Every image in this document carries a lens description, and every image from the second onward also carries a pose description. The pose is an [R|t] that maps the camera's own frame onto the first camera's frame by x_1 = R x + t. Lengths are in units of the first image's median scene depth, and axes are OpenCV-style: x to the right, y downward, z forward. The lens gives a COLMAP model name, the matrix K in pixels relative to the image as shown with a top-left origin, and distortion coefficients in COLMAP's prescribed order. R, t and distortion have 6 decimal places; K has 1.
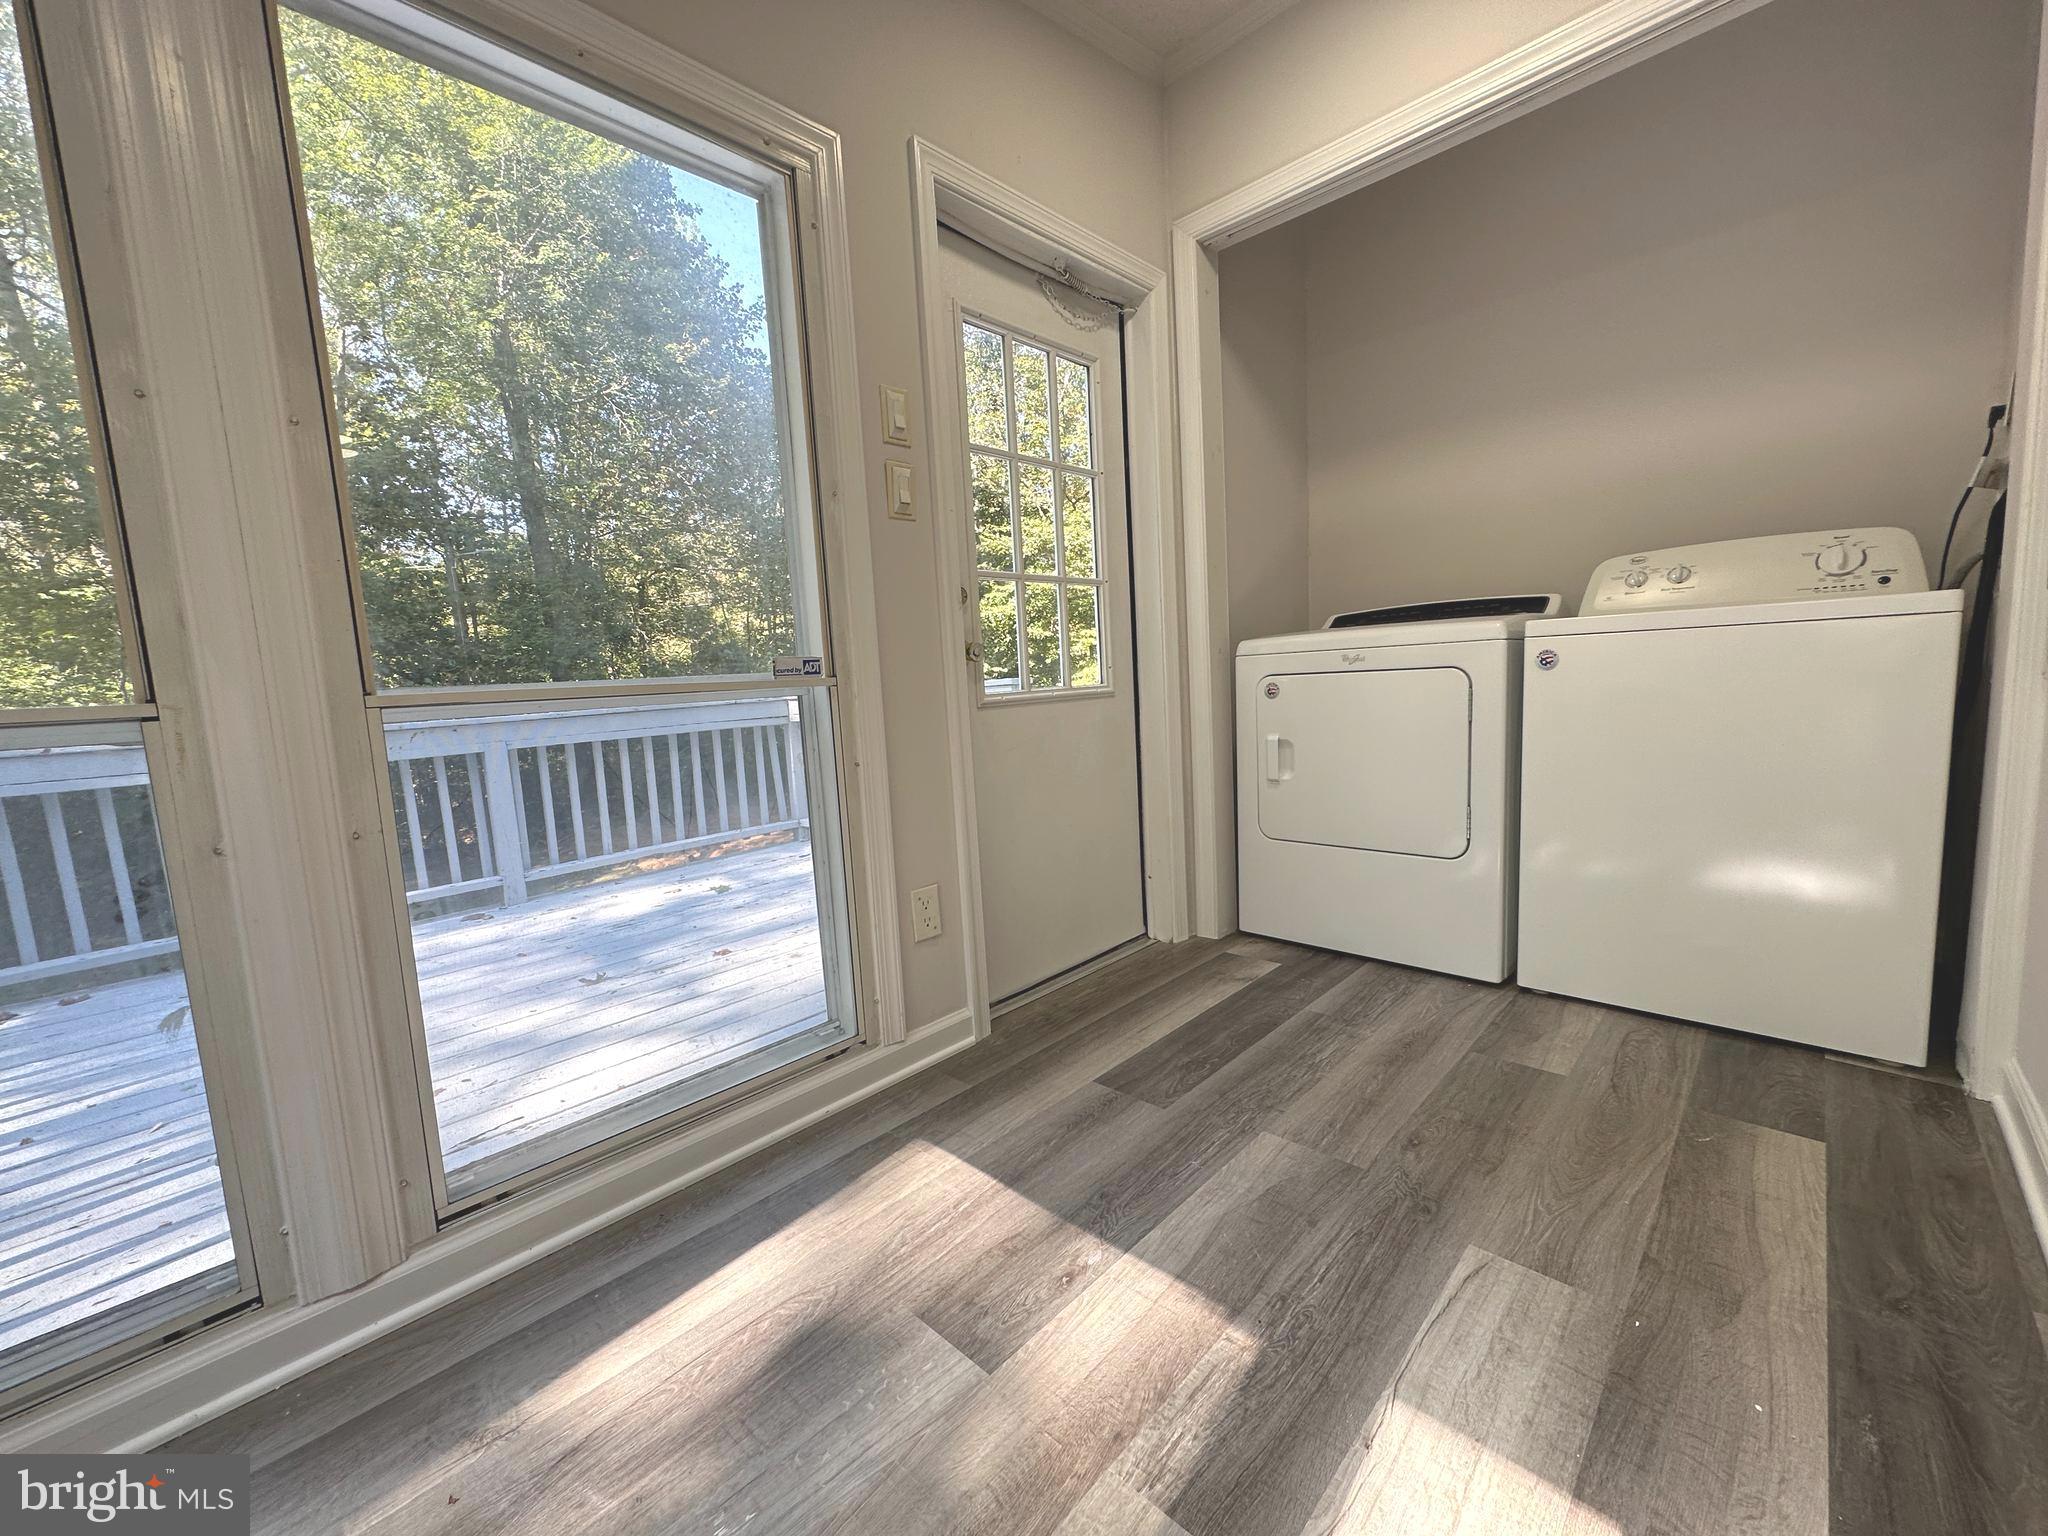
lens RADIAL K [[813.6, 0, 1024.0], [0, 813.6, 768.0], [0, 0, 1]] dist [-0.001526, 0.000621]
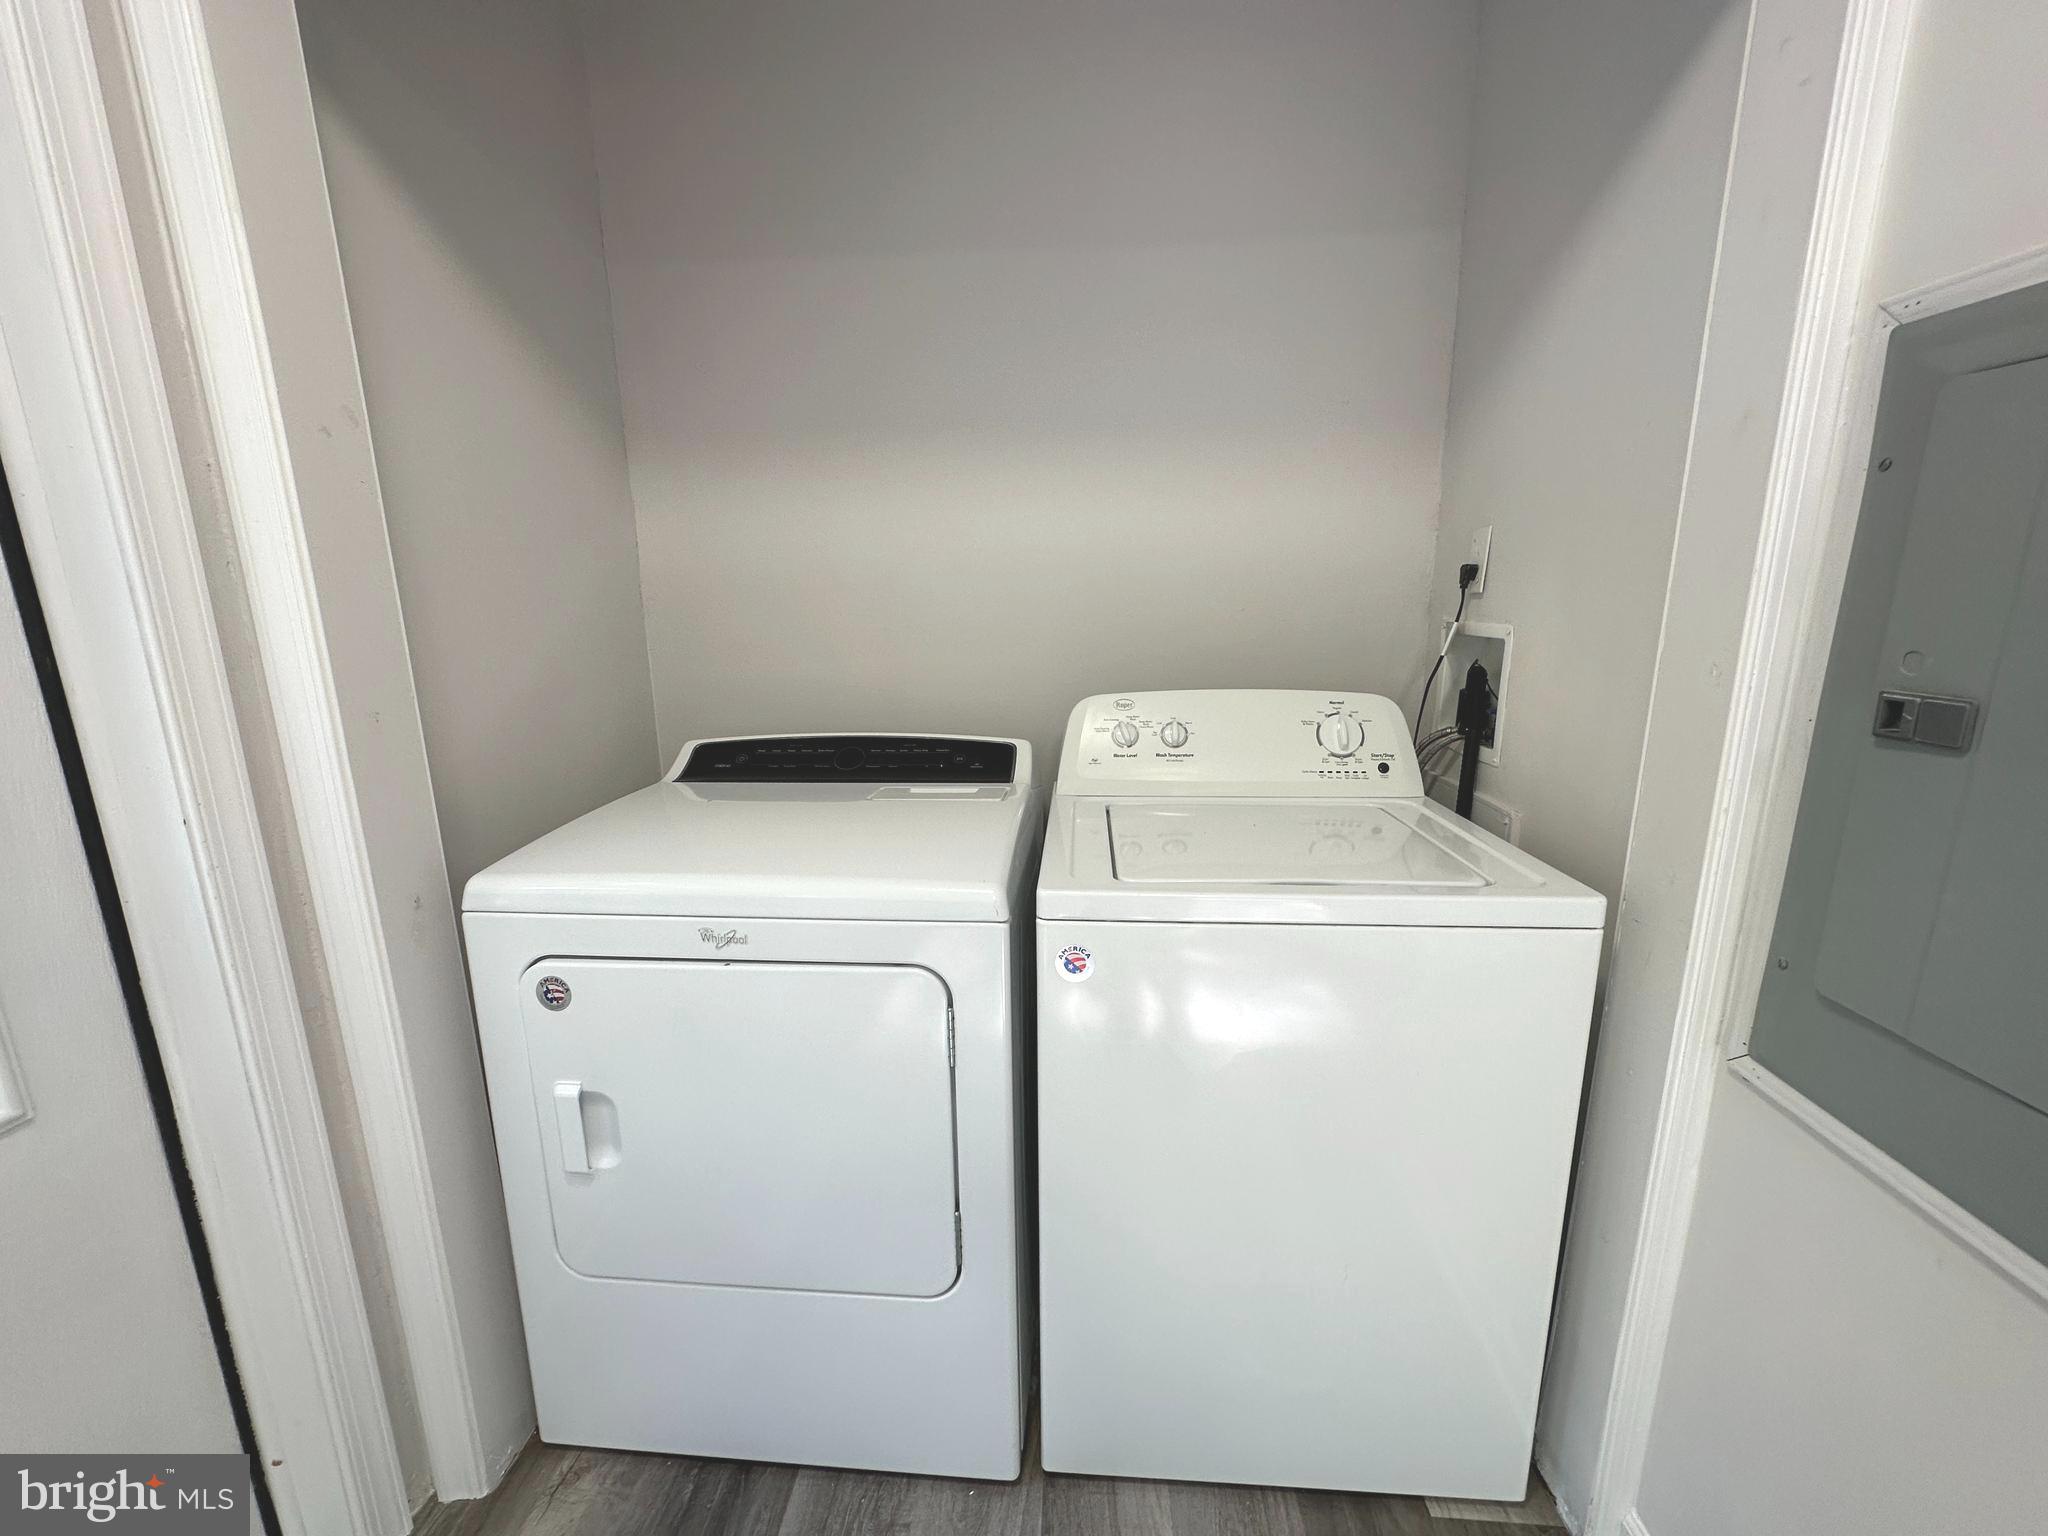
lens RADIAL K [[813.6, 0, 1024.0], [0, 813.6, 768.0], [0, 0, 1]] dist [-0.001526, 0.000621]
pose [[0.756307, -0.089707, 0.648038, 0.242345], [0.052947, 0.995698, 0.076040, -0.263390], [-0.652071, -0.023198, 0.757803, 0.536832]]
